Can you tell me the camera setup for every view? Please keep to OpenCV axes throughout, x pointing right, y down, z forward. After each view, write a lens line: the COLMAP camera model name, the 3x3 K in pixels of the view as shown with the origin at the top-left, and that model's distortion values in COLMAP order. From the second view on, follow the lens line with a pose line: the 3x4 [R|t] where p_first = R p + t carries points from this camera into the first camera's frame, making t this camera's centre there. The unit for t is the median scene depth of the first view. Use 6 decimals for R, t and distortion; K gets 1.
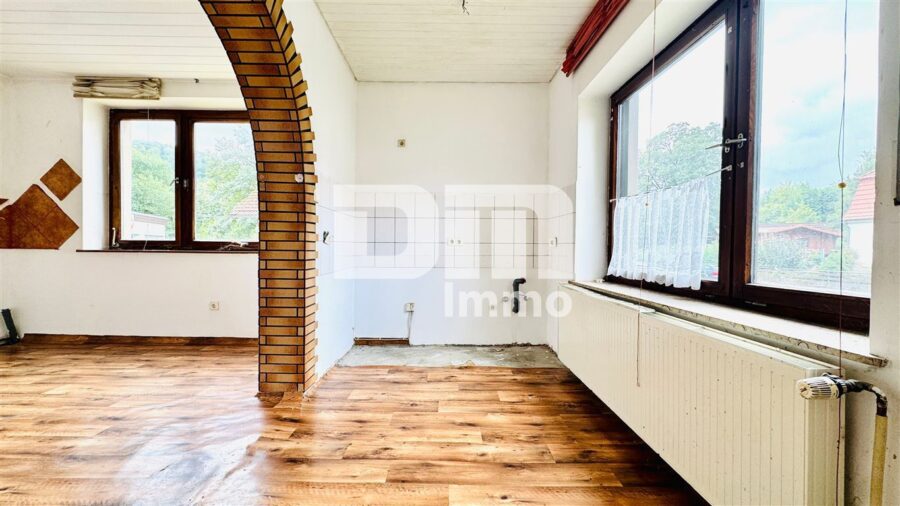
lens RADIAL K [[358.7, 0, 450.0], [0, 358.7, 253.0], [0, 0, 1]] dist [0.009933, -0.000089]
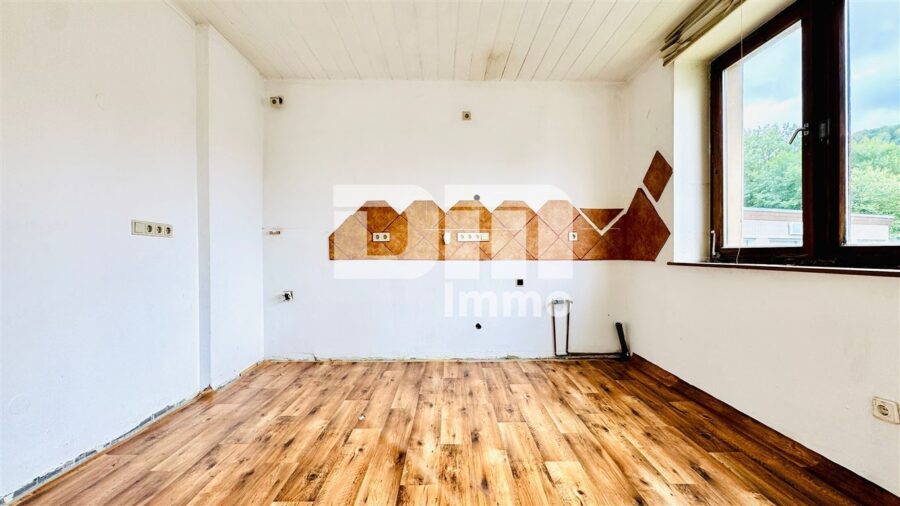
lens RADIAL K [[358.7, 0, 450.0], [0, 358.7, 253.0], [0, 0, 1]] dist [0.009933, -0.000089]
pose [[0.013275, -0.010423, -0.999858, -0.263110], [-0.010374, 0.999890, -0.010561, -0.015112], [0.999858, 0.010513, 0.013165, 0.519379]]
